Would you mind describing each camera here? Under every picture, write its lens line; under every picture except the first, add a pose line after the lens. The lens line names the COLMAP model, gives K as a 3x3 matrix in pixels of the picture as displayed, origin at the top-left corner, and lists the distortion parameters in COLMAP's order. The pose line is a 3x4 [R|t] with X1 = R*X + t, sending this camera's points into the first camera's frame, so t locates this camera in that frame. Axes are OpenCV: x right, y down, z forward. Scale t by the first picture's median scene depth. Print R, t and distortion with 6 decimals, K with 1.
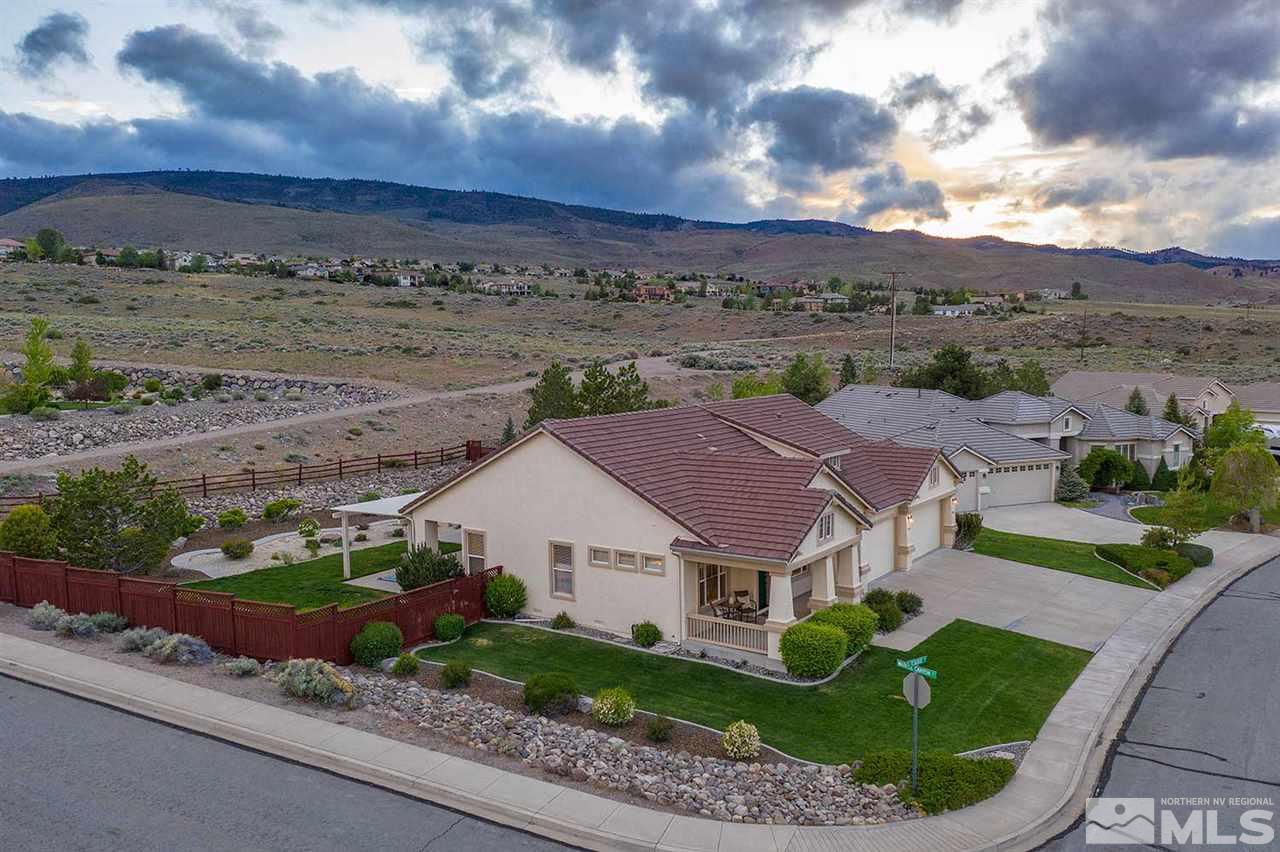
lens RADIAL K [[1046.8, 0, 640.0], [0, 1046.8, 426.0], [0, 0, 1]] dist [0.000893, 0.002447]
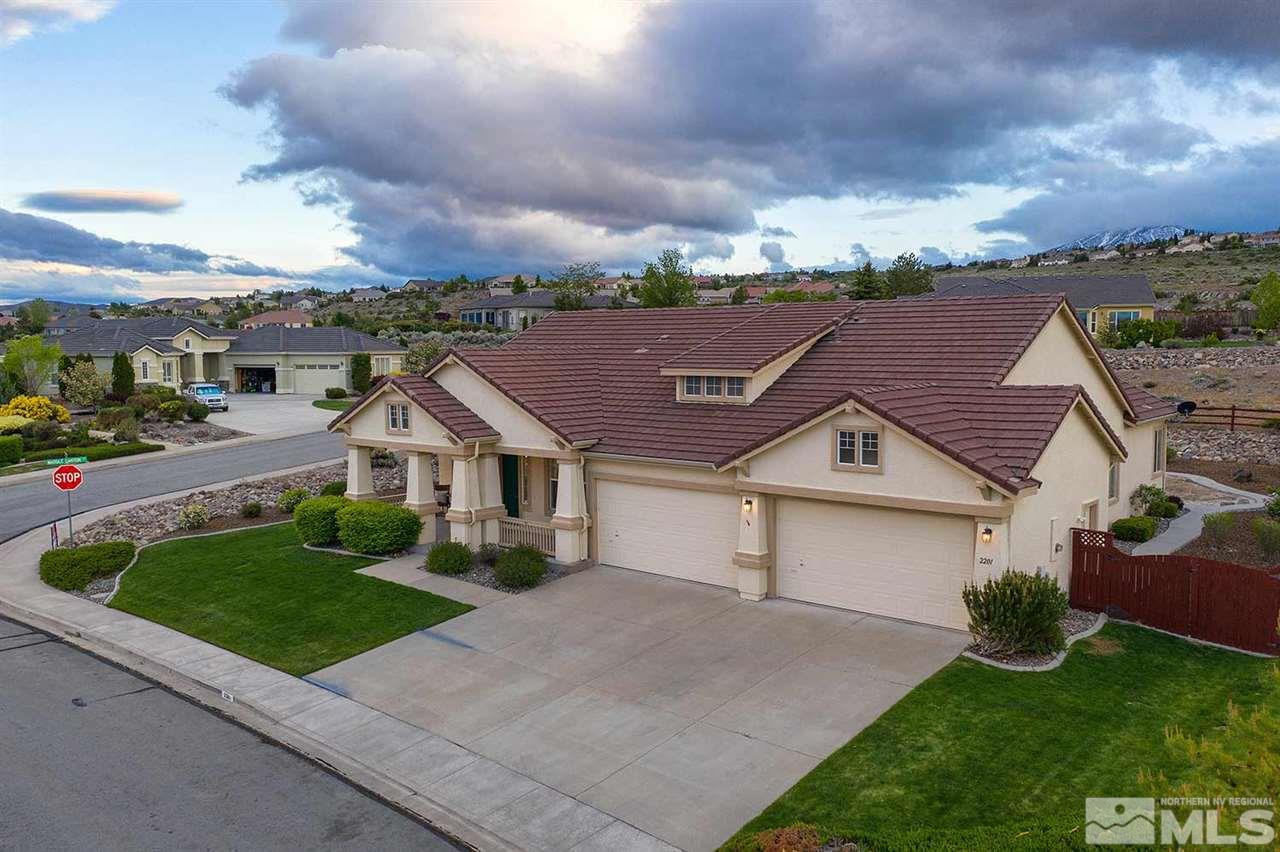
lens RADIAL K [[1046.8, 0, 640.0], [0, 1046.8, 426.0], [0, 0, 1]] dist [0.000893, 0.002447]
pose [[-0.122232, 0.092618, -0.988171, 0.723035], [-0.084692, 0.991032, 0.103362, -0.002343], [0.988882, 0.096324, -0.113291, 0.909974]]
